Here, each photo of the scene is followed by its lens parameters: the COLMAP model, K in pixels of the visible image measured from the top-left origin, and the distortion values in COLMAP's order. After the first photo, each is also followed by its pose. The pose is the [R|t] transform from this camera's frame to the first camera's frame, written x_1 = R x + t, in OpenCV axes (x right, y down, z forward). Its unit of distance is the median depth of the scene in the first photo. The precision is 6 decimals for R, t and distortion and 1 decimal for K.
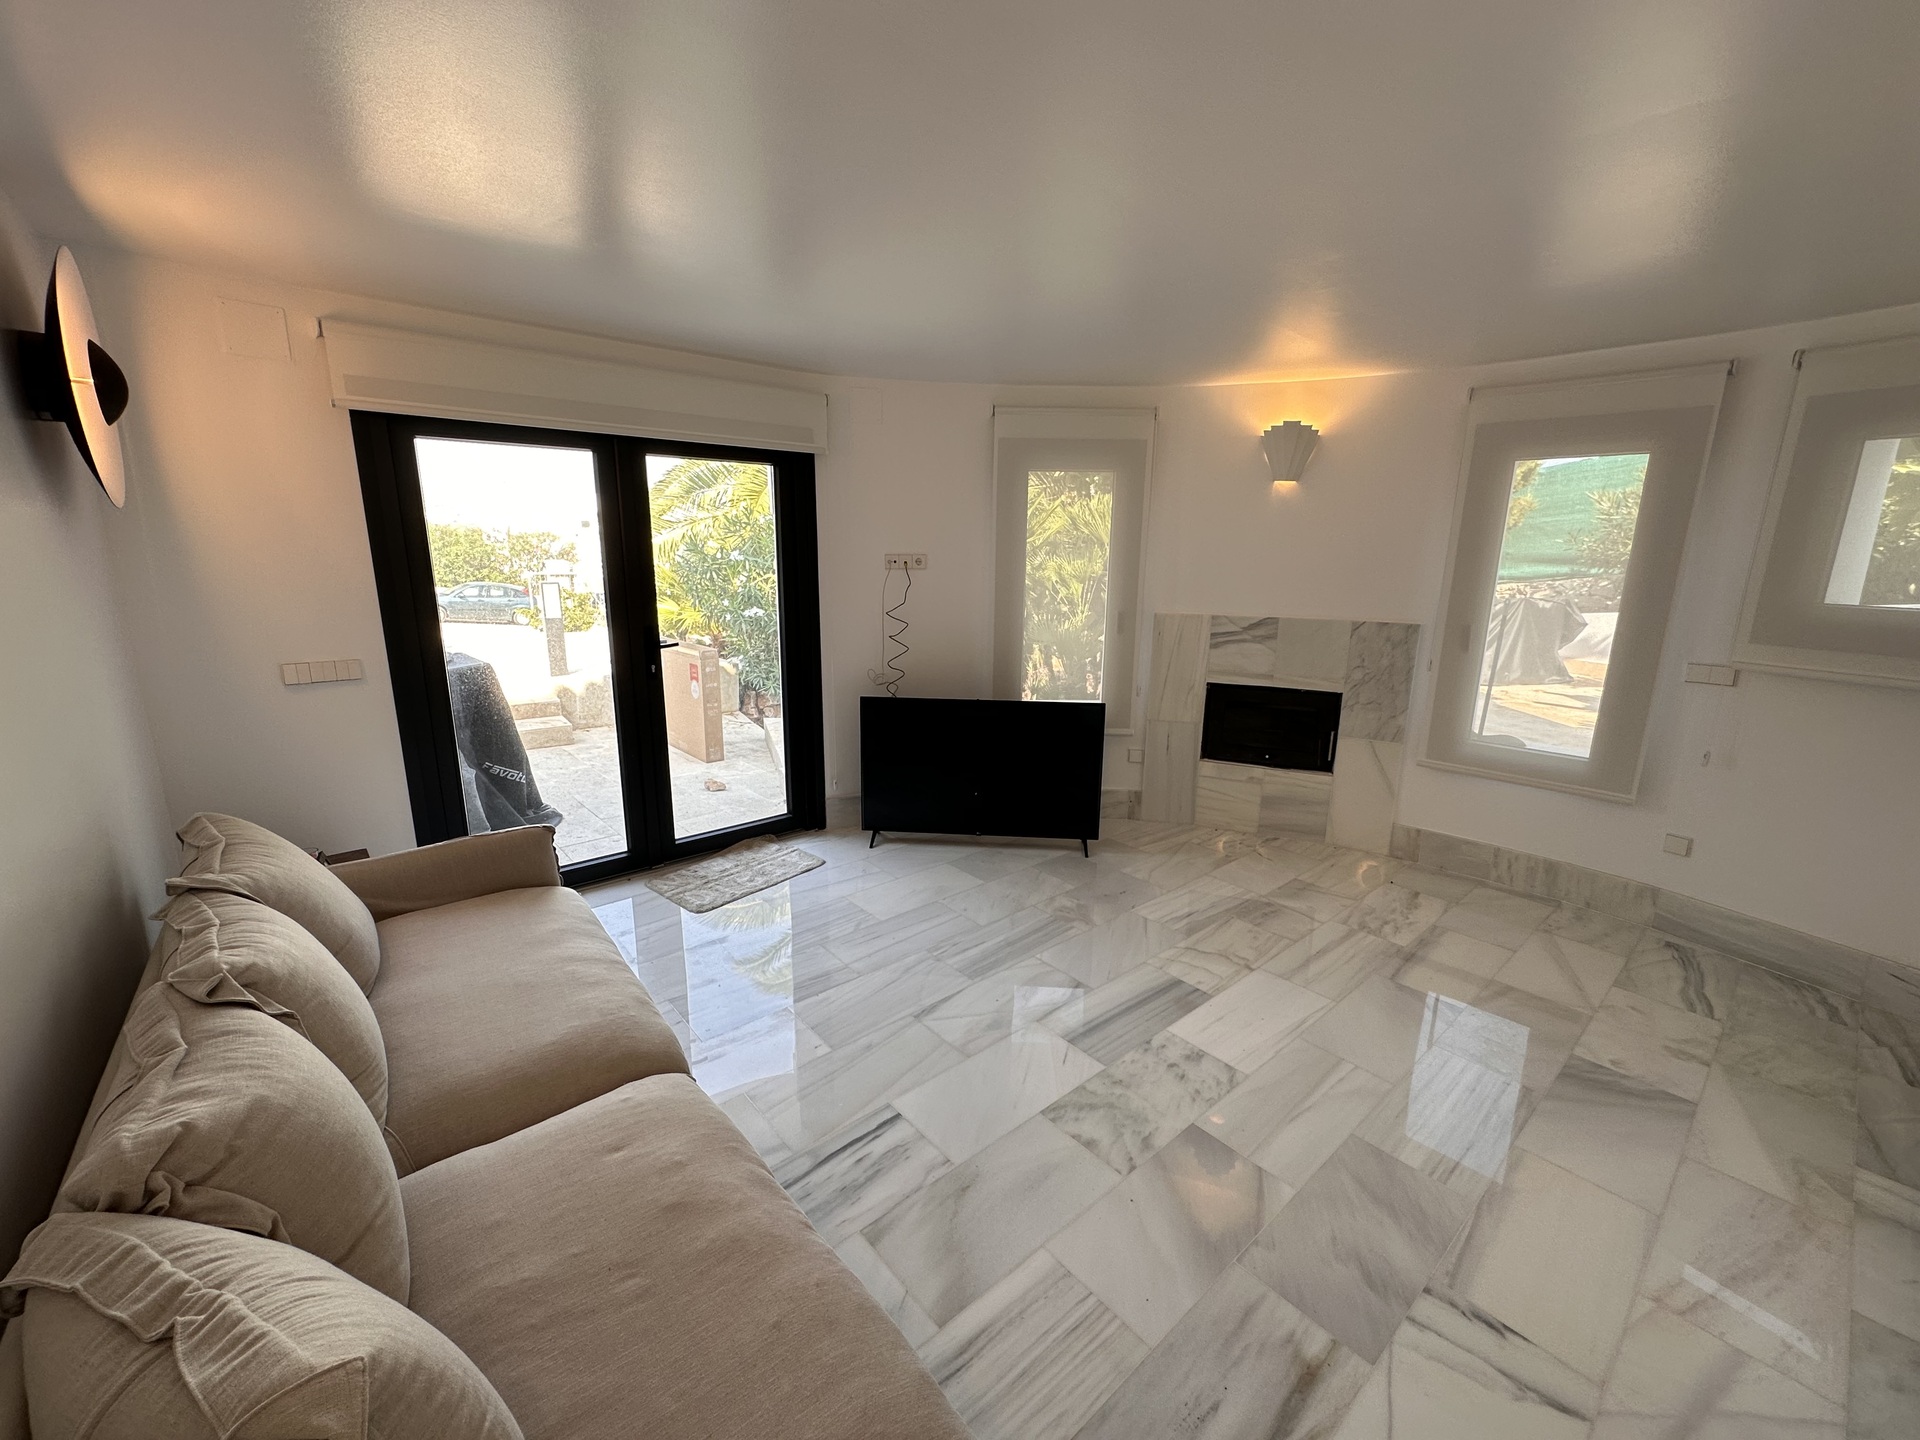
lens RADIAL K [[772.4, 0, 959.2], [0, 772.4, 722.2], [0, 0, 1]] dist [0.001038, 0.000480]
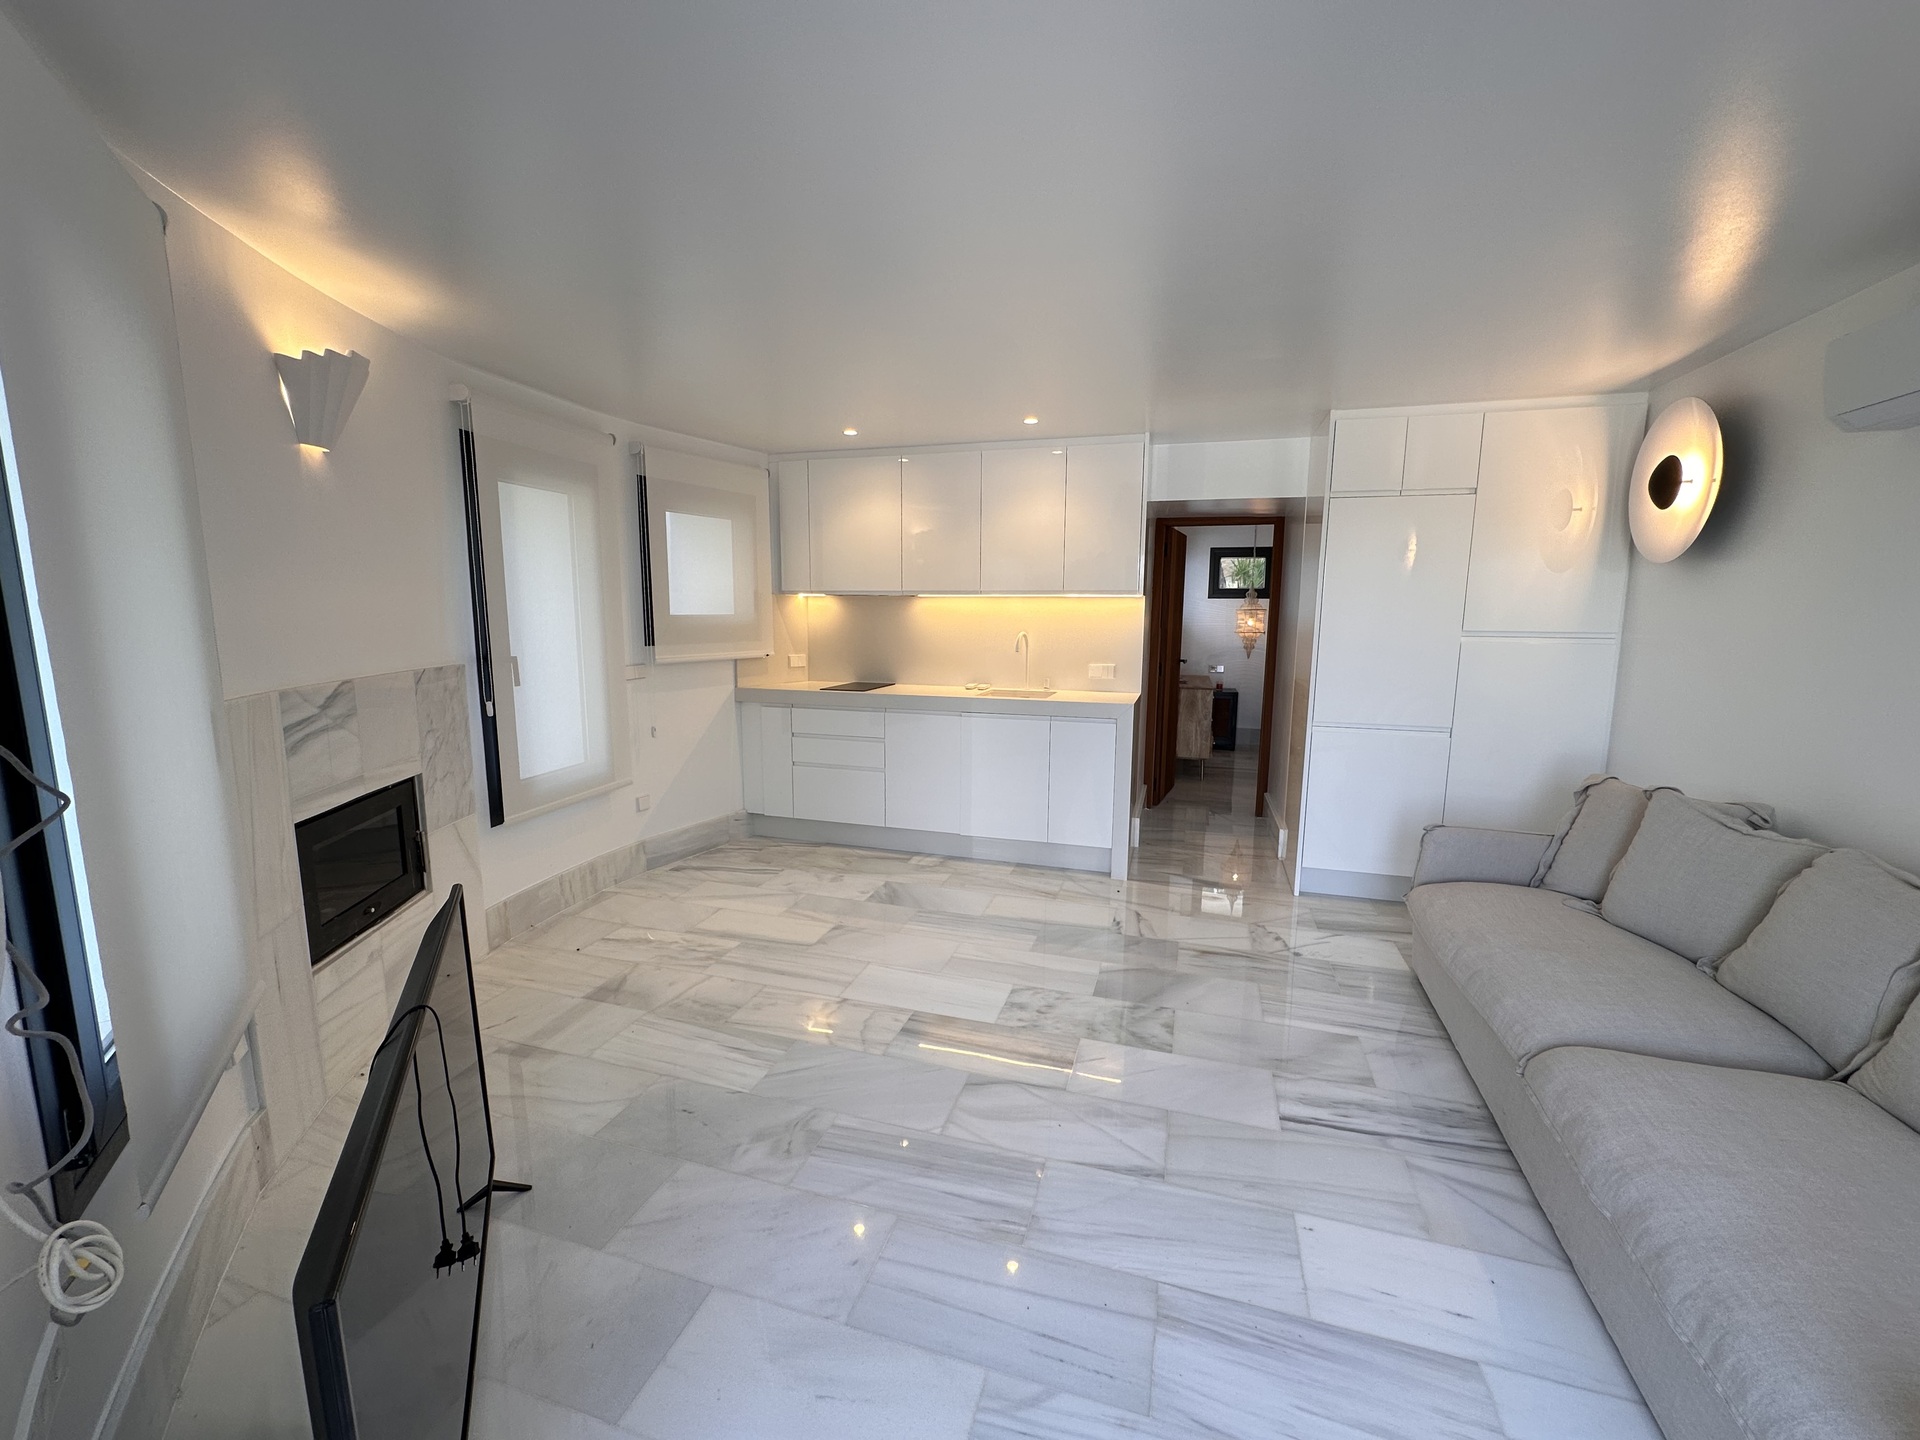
lens RADIAL K [[772.4, 0, 956.2], [0, 772.4, 718.2], [0, 0, 1]] dist [0.001038, 0.000480]
pose [[-0.534950, -0.135559, 0.833938, -0.451322], [0.174719, 0.947959, 0.266171, -0.246654], [-0.826621, 0.288093, -0.483426, 1.217822]]
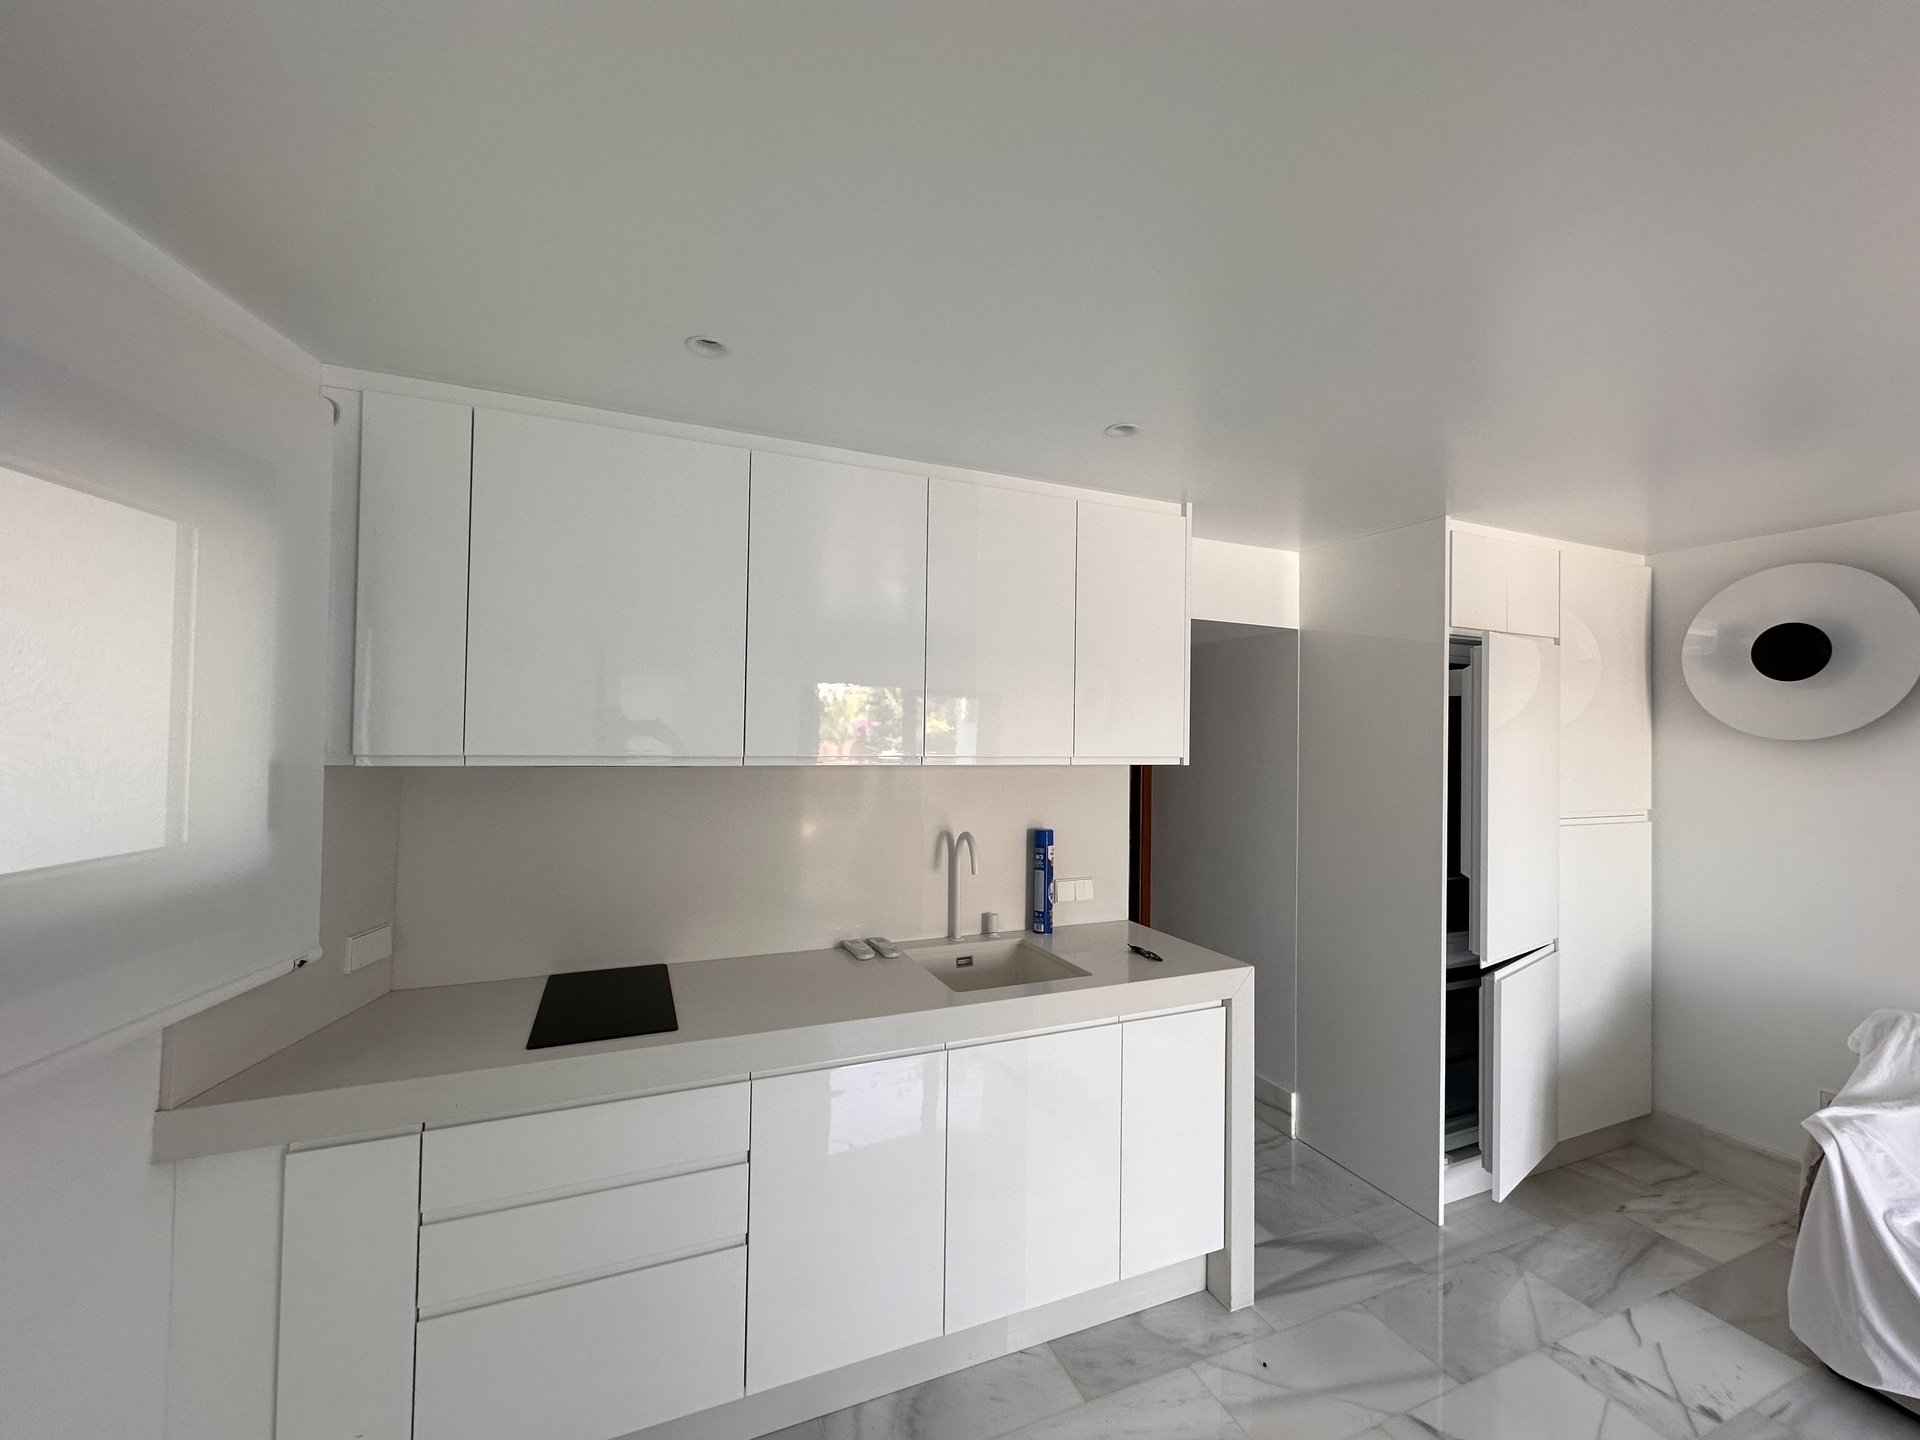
lens RADIAL K [[772.4, 0, 963.2], [0, 772.4, 721.9], [0, 0, 1]] dist [0.001038, 0.000480]
pose [[-0.957918, -0.028706, 0.285604, 0.538080], [0.029915, 0.979585, 0.198793, -0.241126], [-0.285480, 0.198971, -0.937503, 1.037073]]
